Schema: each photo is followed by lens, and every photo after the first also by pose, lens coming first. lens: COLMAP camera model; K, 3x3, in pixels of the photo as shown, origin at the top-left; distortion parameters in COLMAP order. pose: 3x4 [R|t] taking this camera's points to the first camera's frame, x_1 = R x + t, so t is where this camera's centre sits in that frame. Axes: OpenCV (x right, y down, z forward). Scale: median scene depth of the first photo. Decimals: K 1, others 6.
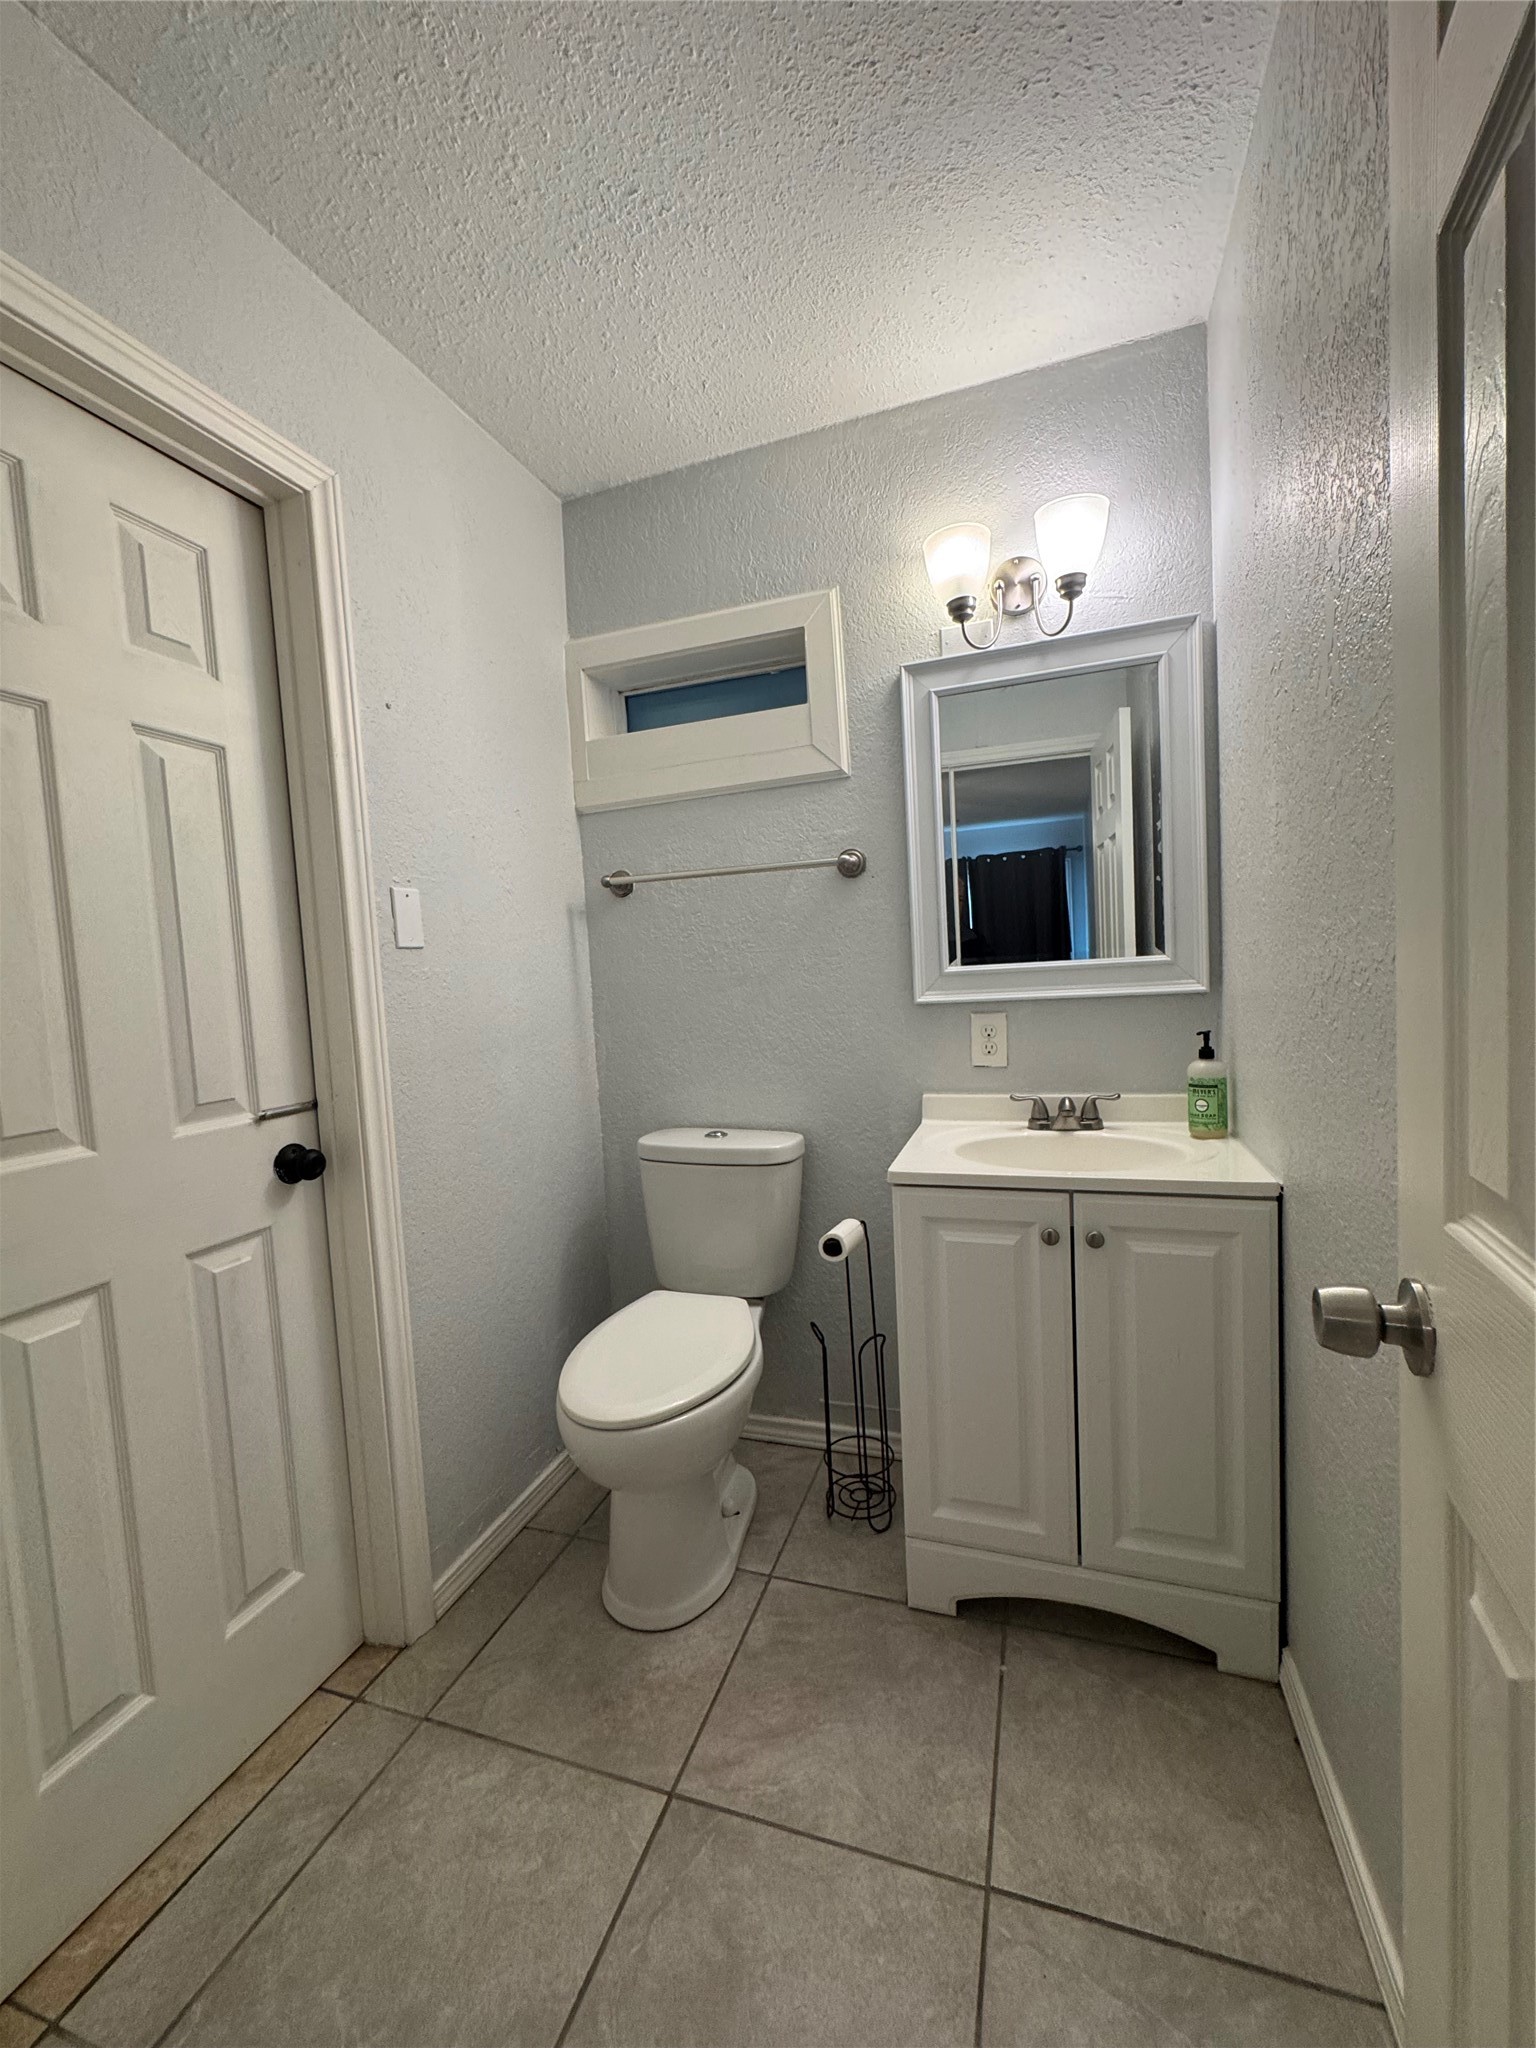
lens RADIAL K [[816.7, 0, 771.7], [0, 816.7, 1018.8], [0, 0, 1]] dist [-0.003236, 0.000547]
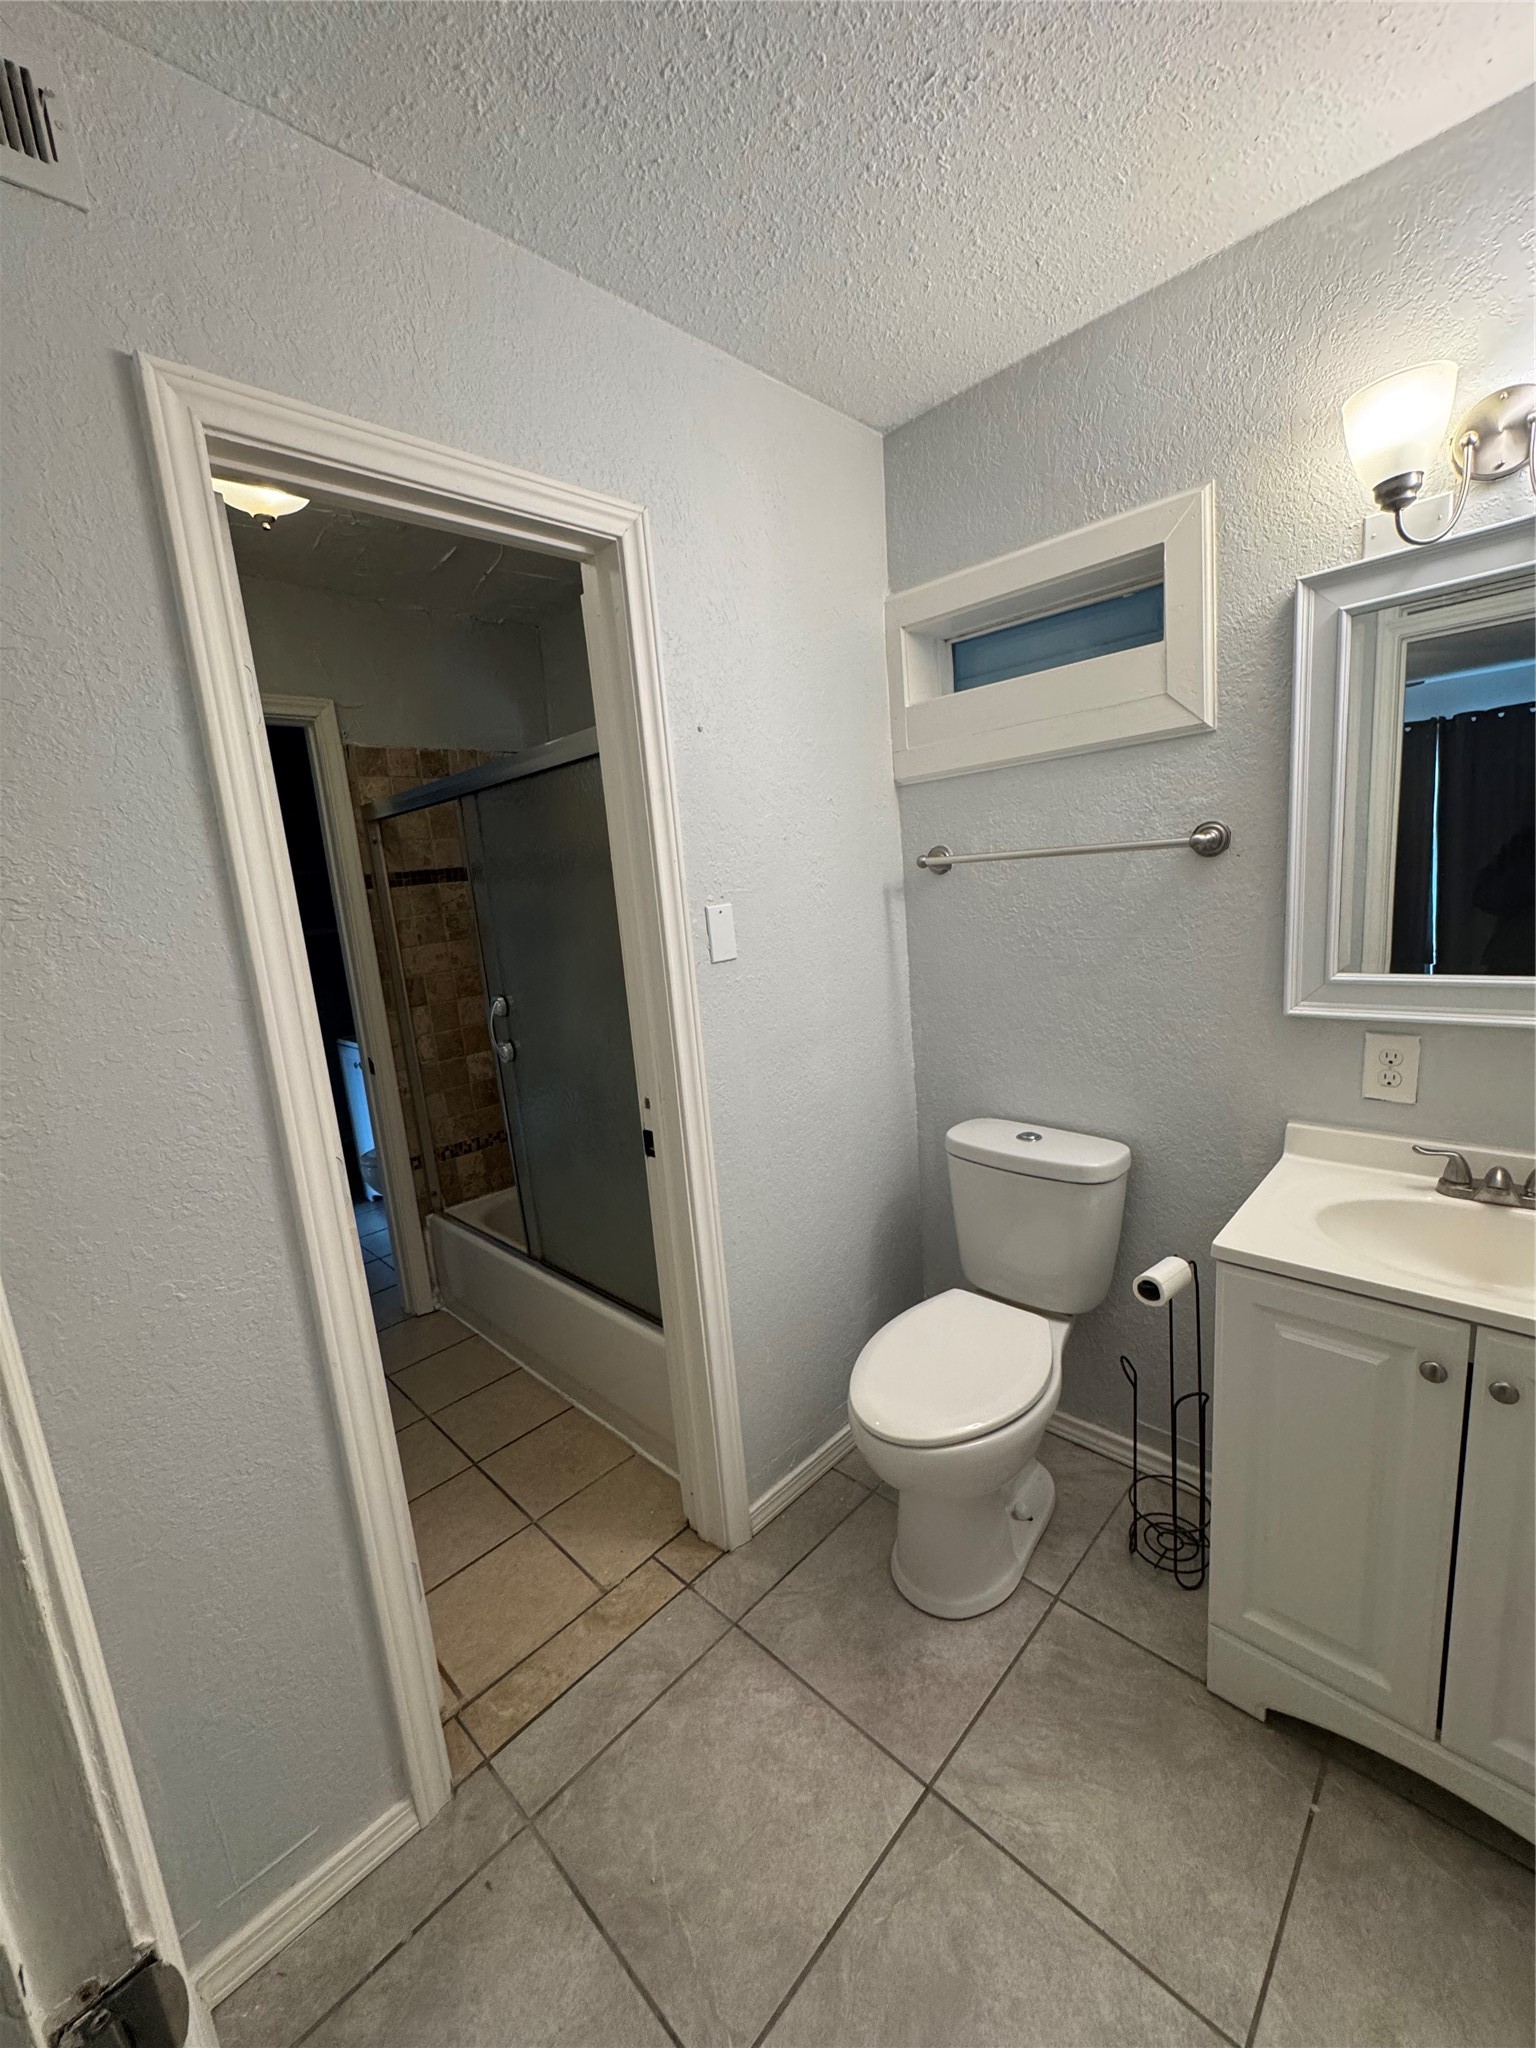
lens RADIAL K [[816.7, 0, 773.7], [0, 816.7, 1015.2], [0, 0, 1]] dist [-0.003236, 0.000547]
pose [[0.903645, 0.054253, -0.424833, 0.072079], [0.008331, 0.989530, 0.144087, -0.168095], [0.428202, -0.133743, 0.893731, 0.063774]]
